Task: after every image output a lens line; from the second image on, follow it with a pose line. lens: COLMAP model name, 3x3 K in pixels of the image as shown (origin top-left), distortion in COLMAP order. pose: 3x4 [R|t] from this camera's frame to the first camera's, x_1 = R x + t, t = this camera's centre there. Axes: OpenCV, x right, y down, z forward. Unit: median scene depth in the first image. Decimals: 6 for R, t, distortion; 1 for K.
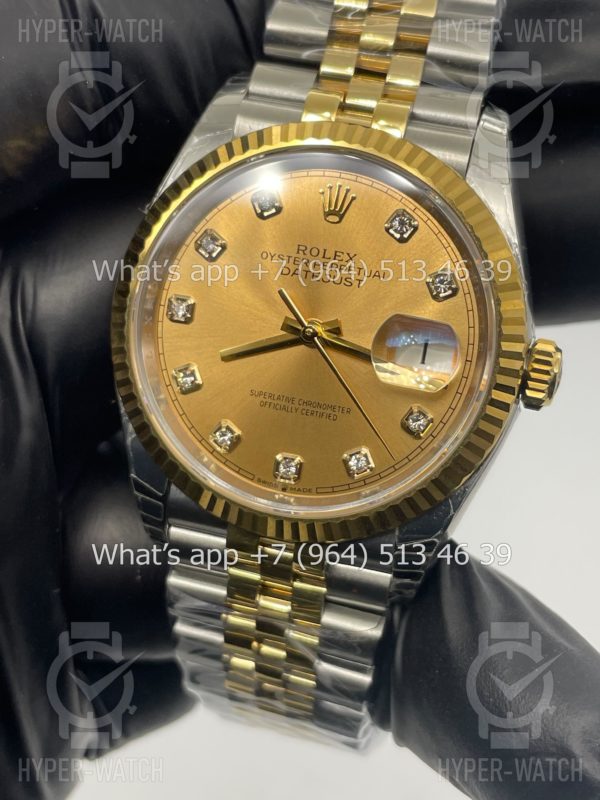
lens RADIAL K [[1195.5, 0, 300.0], [0, 1195.5, 400.0], [0, 0, 1]] dist [-0.010201, -0.035044]
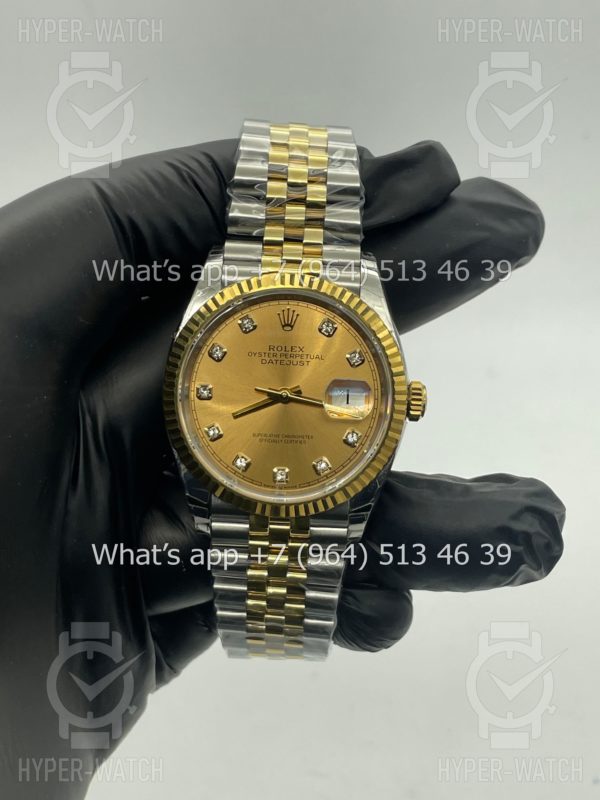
lens RADIAL K [[1195.5, 0, 300.0], [0, 1195.5, 400.0], [0, 0, 1]] dist [-0.010201, -0.035044]
pose [[0.975739, -0.137494, 0.170375, -0.261956], [0.140759, 0.990018, -0.007172, -0.034017], [-0.167689, 0.030980, 0.985353, -0.697453]]
